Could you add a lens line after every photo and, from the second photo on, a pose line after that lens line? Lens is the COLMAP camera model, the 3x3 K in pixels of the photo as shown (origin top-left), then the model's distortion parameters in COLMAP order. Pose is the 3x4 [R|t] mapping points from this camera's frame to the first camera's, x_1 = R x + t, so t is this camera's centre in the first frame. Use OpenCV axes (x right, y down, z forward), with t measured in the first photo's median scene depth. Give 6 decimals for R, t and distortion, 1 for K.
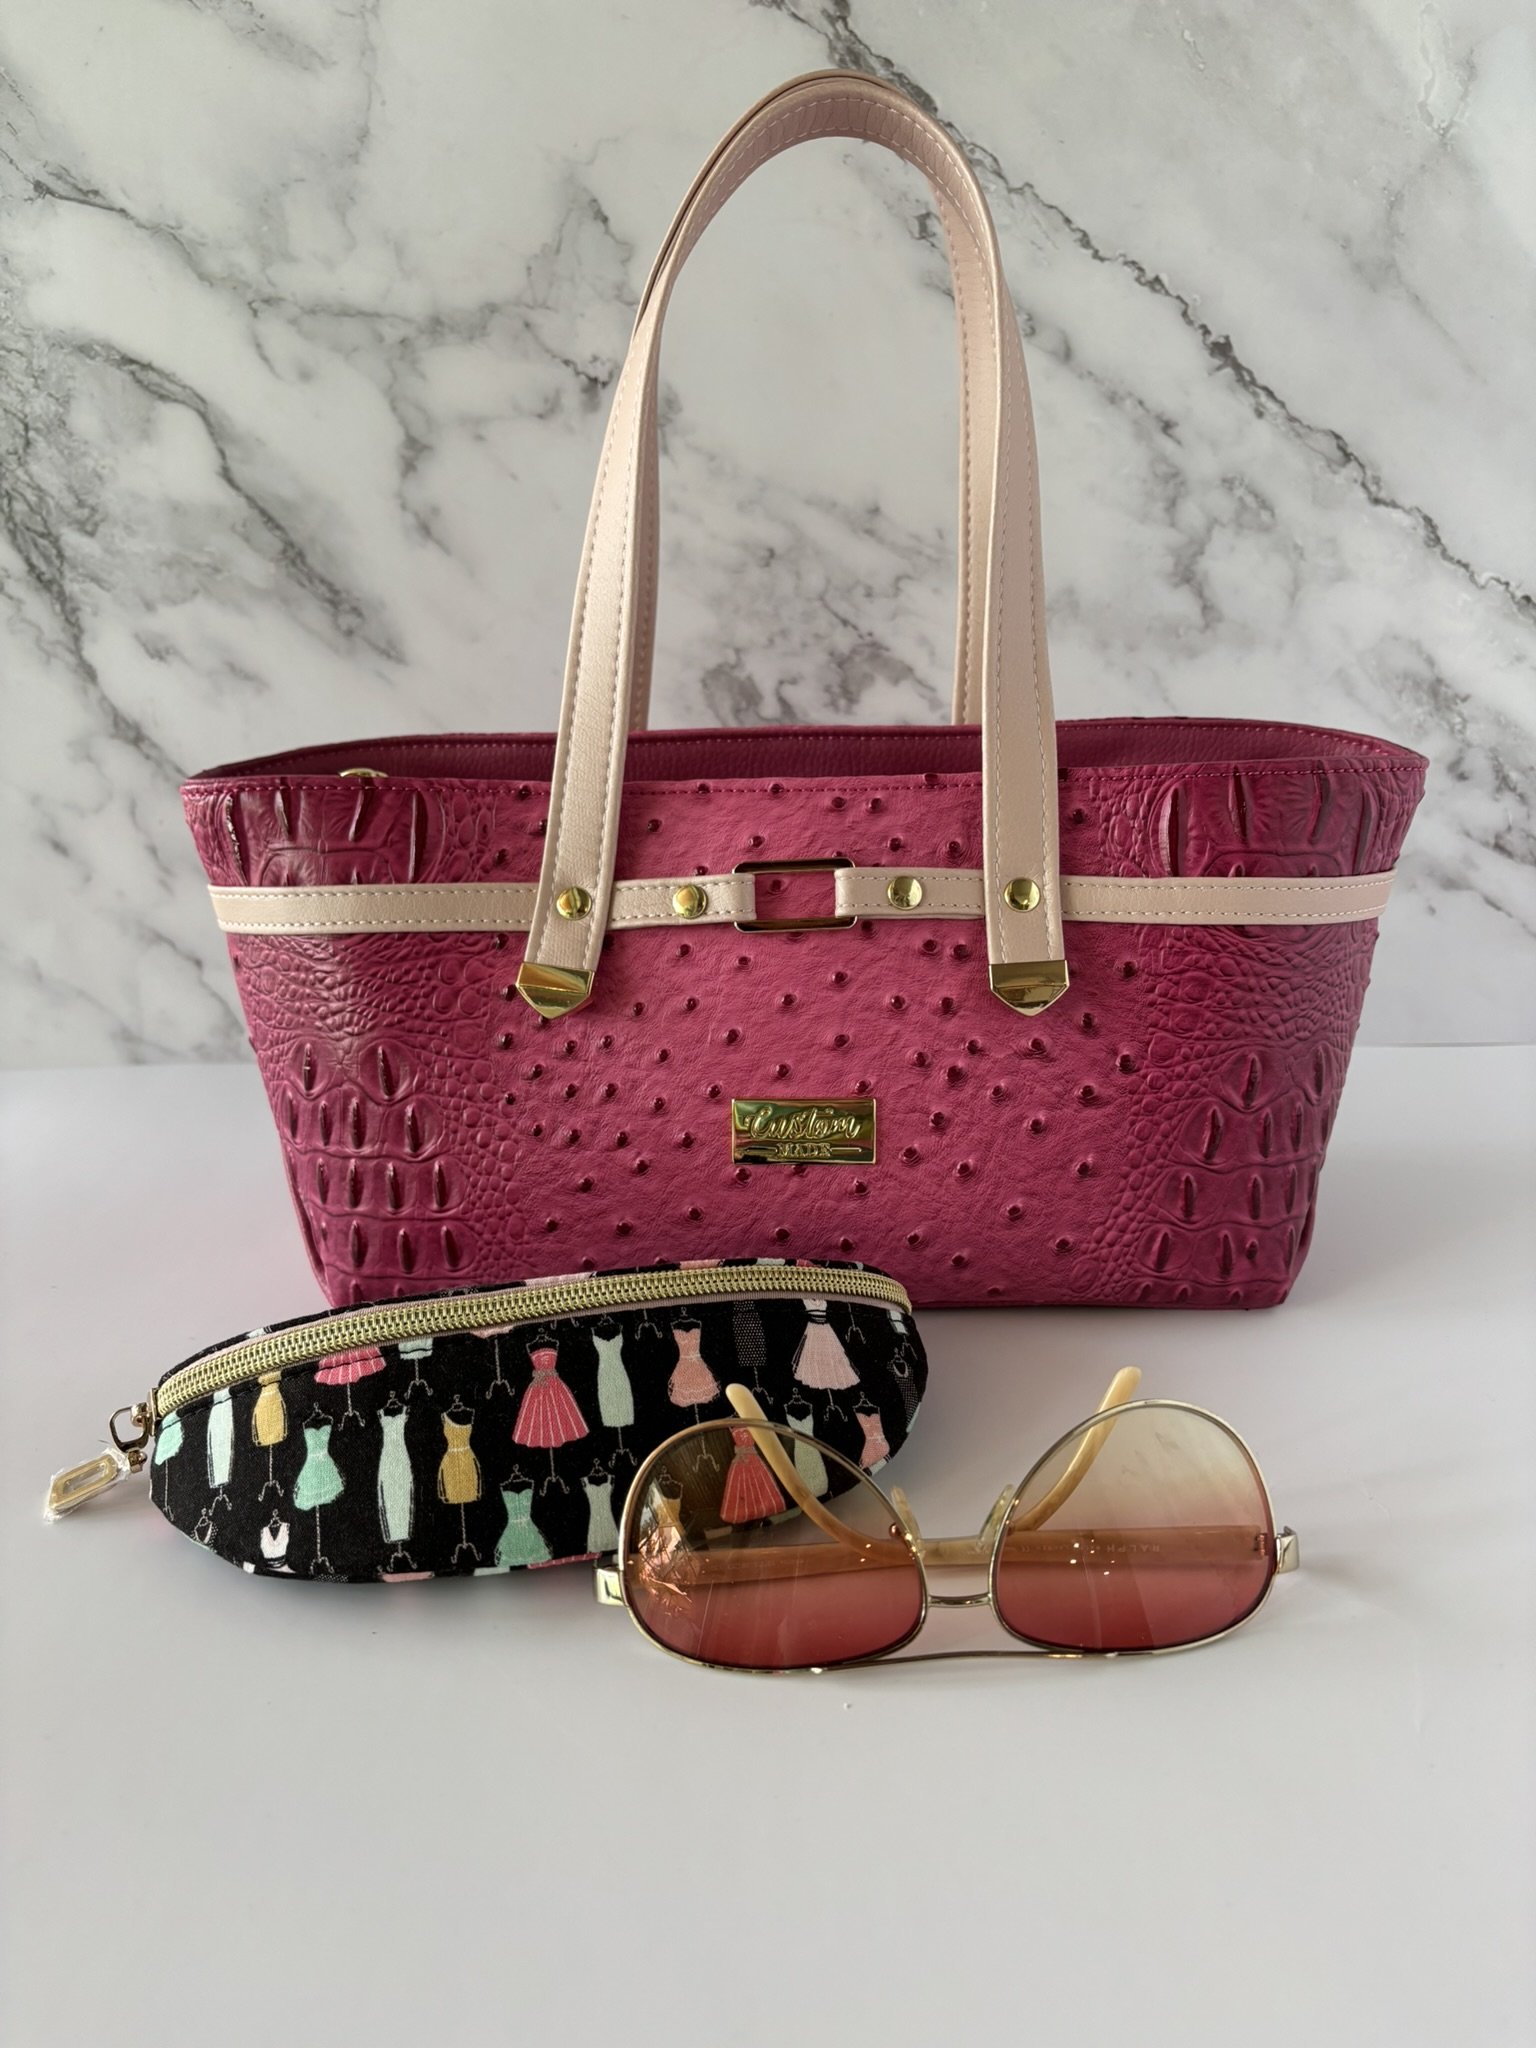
lens RADIAL K [[1593.3, 0, 761.5], [0, 1593.3, 1032.7], [0, 0, 1]] dist [-0.040444, -0.004743]
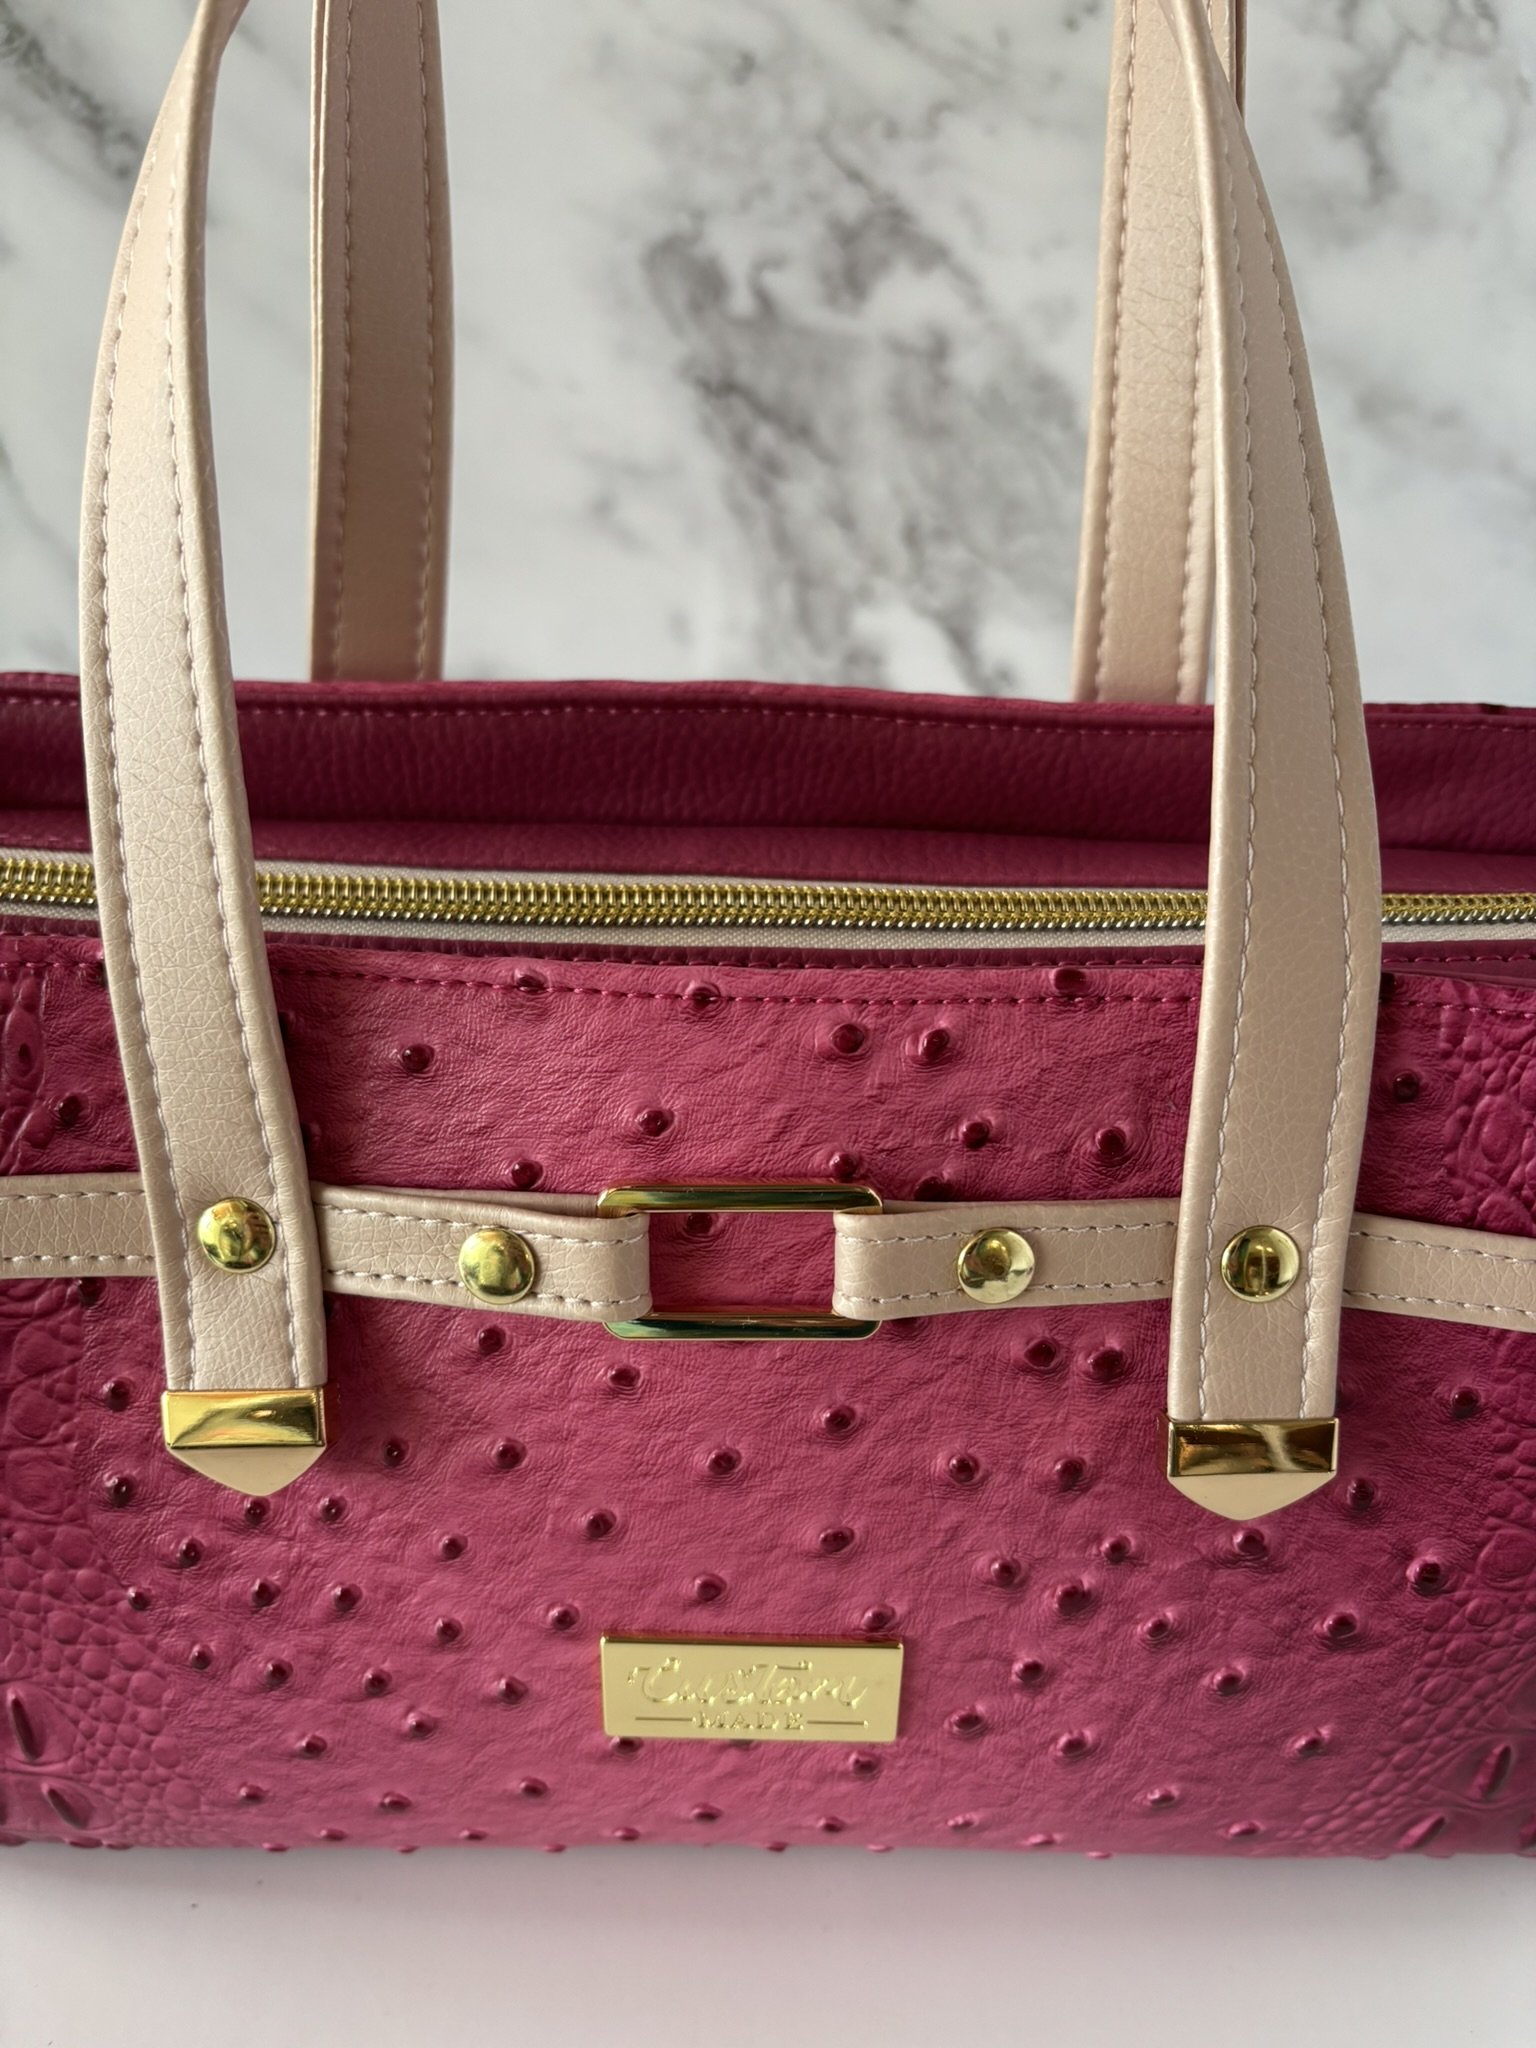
lens RADIAL K [[1593.3, 0, 780.6], [0, 1593.3, 1011.1], [0, 0, 1]] dist [-0.040444, -0.004743]
pose [[0.999378, 0.018510, 0.030010, 0.017407], [-0.026562, 0.954957, 0.295554, -0.273417], [-0.023187, -0.296167, 0.954855, 0.596970]]
